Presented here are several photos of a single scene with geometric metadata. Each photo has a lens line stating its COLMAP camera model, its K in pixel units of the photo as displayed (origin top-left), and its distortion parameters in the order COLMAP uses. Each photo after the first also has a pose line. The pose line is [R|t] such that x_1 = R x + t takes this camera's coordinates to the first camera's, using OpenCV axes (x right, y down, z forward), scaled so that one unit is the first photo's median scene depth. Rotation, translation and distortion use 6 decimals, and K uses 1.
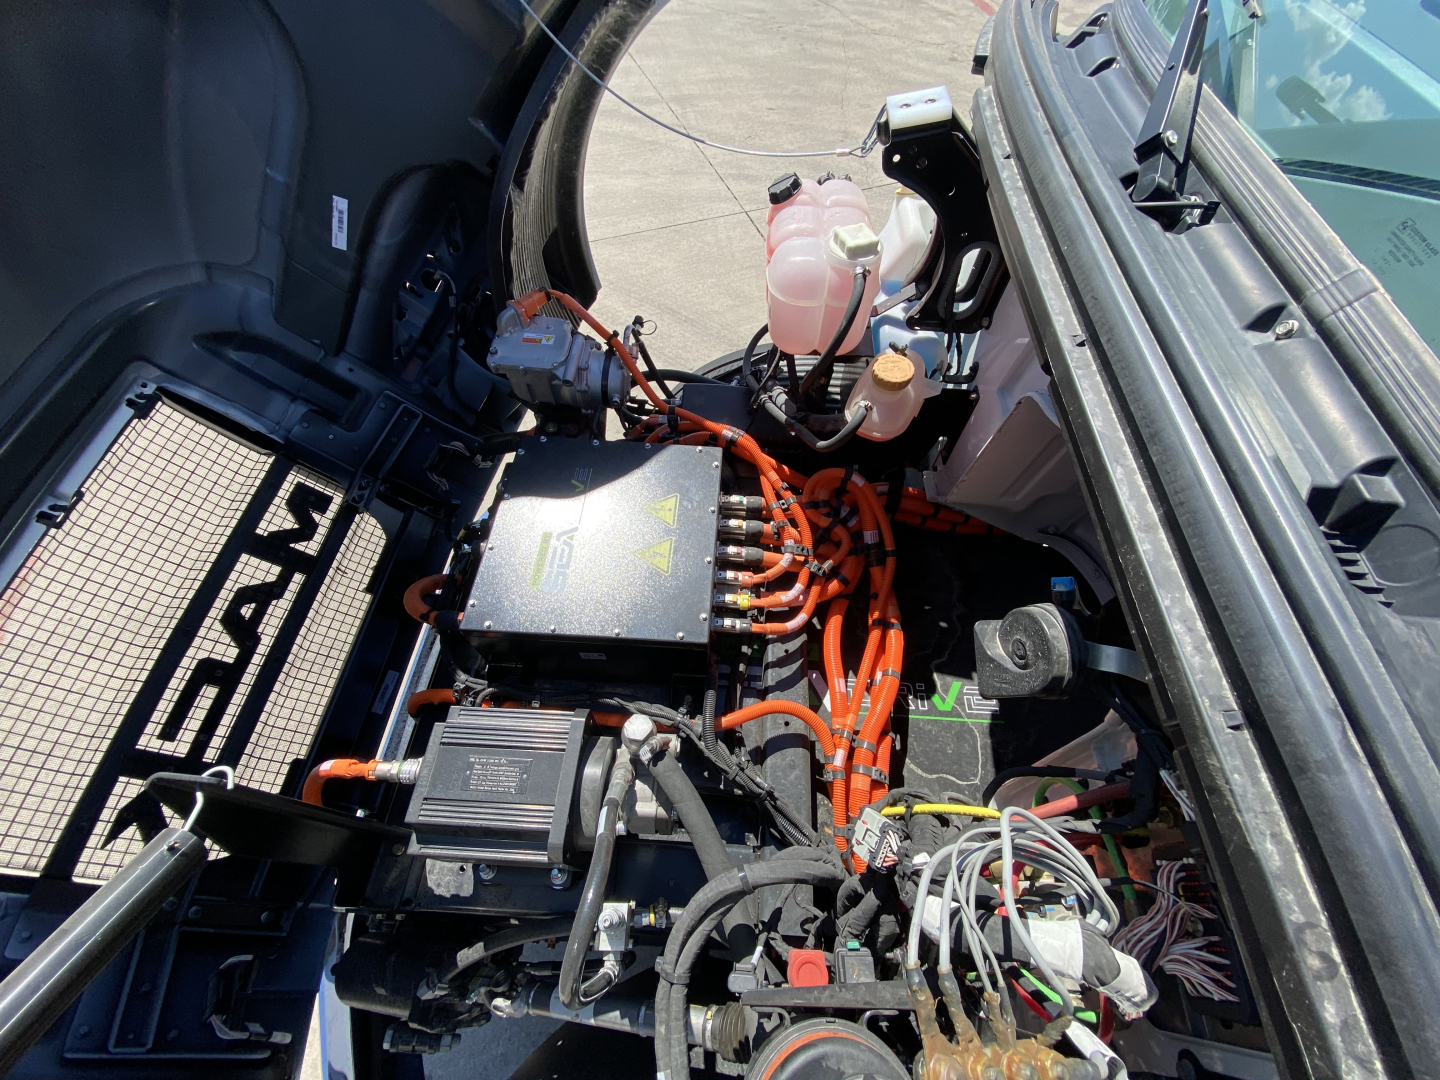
lens RADIAL K [[589.3, 0, 723.0], [0, 589.3, 542.6], [0, 0, 1]] dist [0.016148, -0.018423]
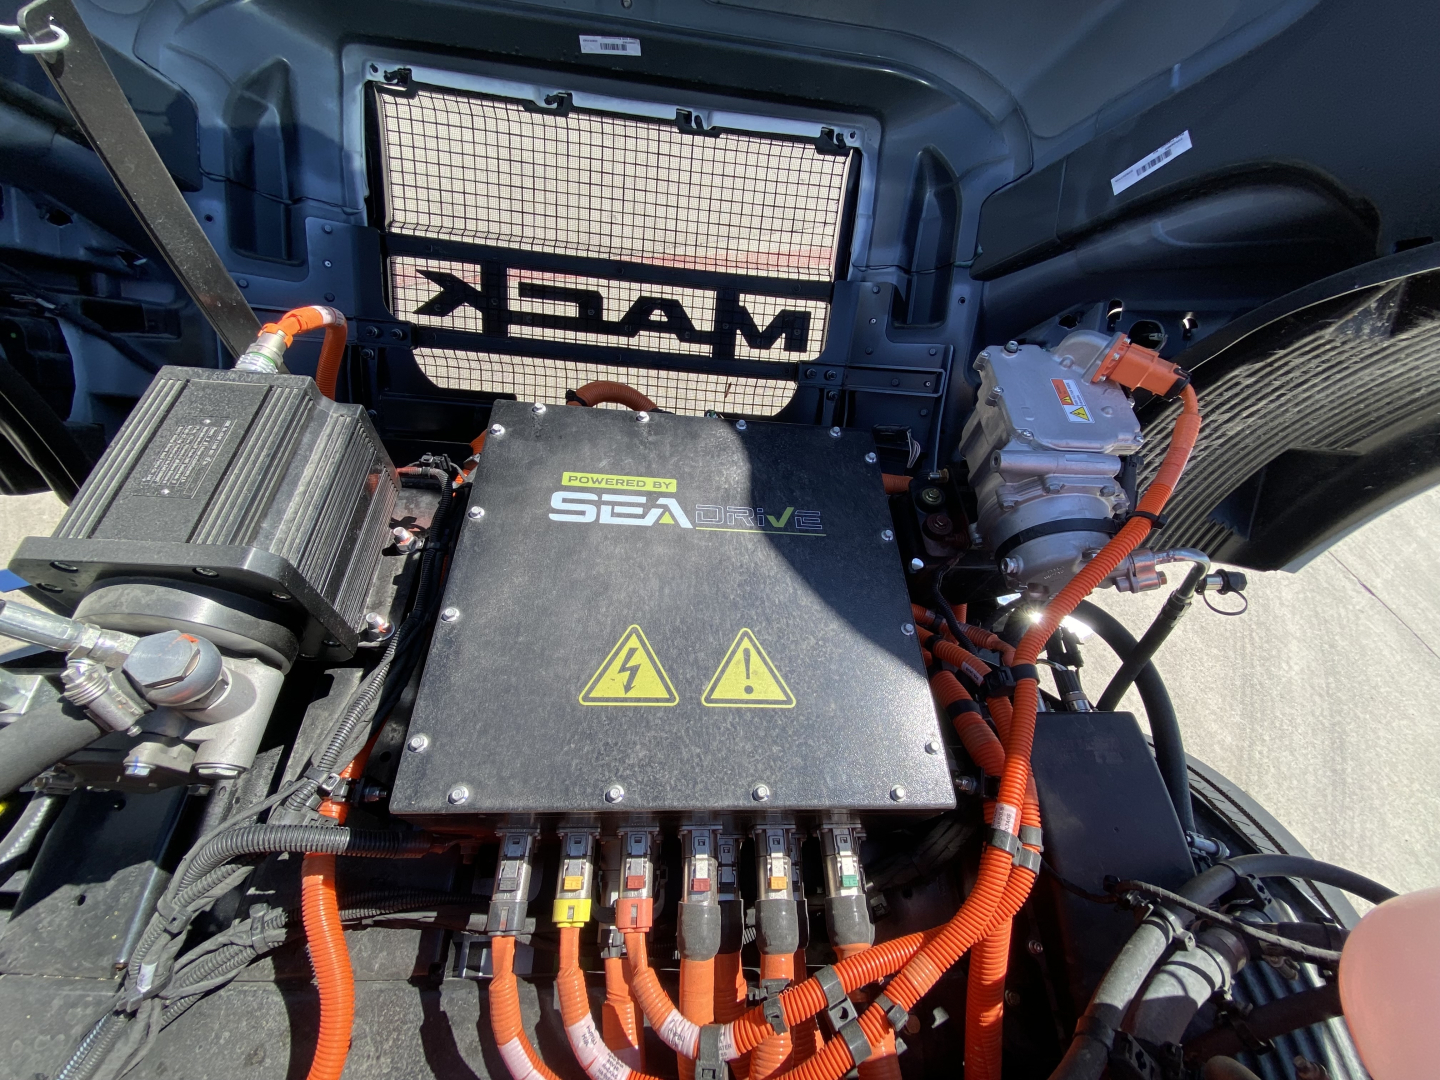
lens RADIAL K [[589.3, 0, 723.0], [0, 589.3, 542.6], [0, 0, 1]] dist [0.016148, -0.018423]
pose [[0.085808, 0.826466, -0.556409, 0.050536], [-0.909859, 0.292552, 0.294227, -0.160002], [0.405947, 0.481007, 0.777071, 0.477147]]
